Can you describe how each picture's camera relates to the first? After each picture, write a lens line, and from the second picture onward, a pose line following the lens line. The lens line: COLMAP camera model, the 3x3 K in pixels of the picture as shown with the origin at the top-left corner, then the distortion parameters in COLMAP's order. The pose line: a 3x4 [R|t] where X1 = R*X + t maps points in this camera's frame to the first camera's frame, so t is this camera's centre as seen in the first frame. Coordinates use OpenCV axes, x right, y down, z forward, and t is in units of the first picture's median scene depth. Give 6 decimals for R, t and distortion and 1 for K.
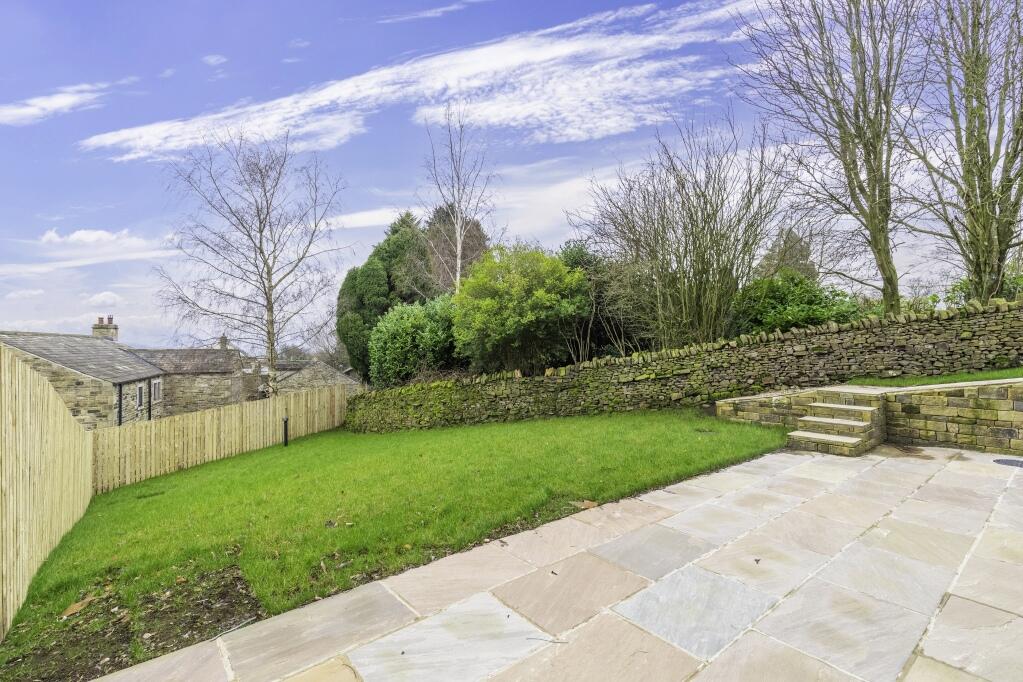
lens RADIAL K [[459.8, 0, 509.0], [0, 459.8, 340.8], [0, 0, 1]] dist [0.006085, 0.000390]
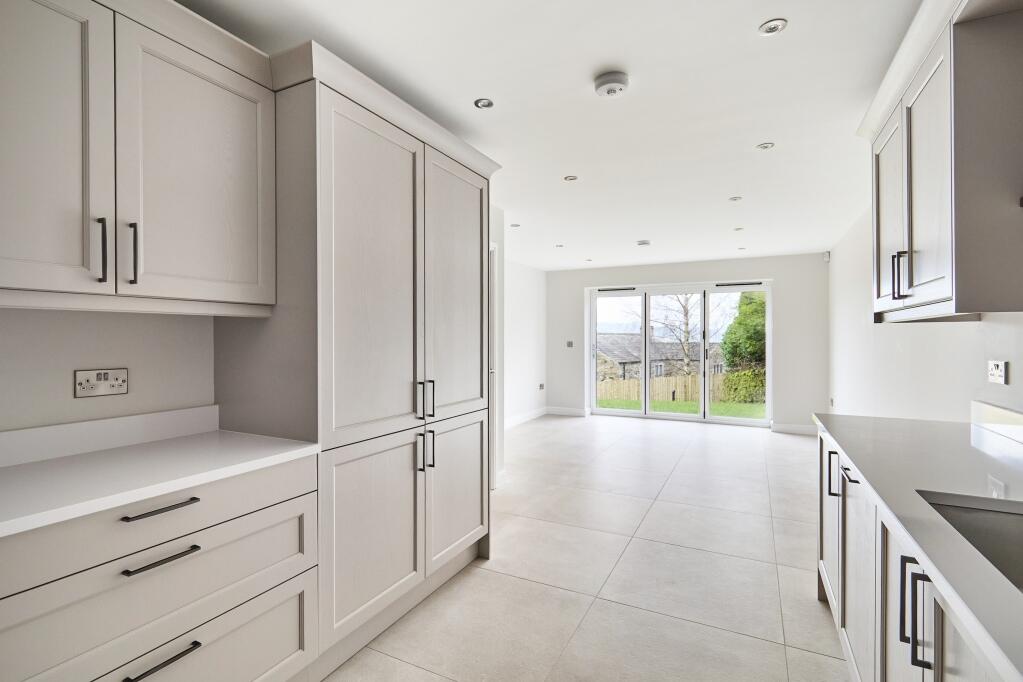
lens RADIAL K [[485.5, 0, 511.5], [0, 485.5, 341.0], [0, 0, 1]] dist [-0.002337, -0.000018]
pose [[0.401657, 0.004409, -0.915780, 0.759589], [0.010726, 0.999897, 0.009518, -0.010001], [0.915727, -0.013646, 0.401568, -0.101021]]
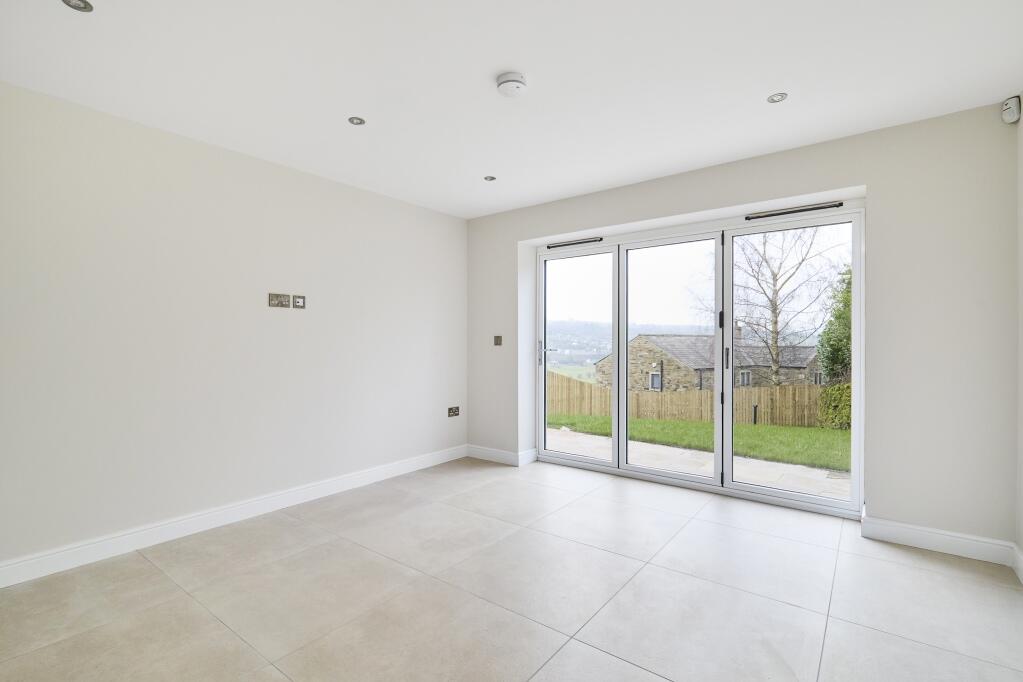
lens RADIAL K [[494.6, 0, 546.1], [0, 494.6, 344.1], [0, 0, 1]] dist [0.029223, 0.000276]
pose [[0.292032, 0.003020, -0.956404, 0.597707], [0.009040, 0.999942, 0.005918, 0.000996], [0.956366, -0.010375, 0.291988, 0.124696]]
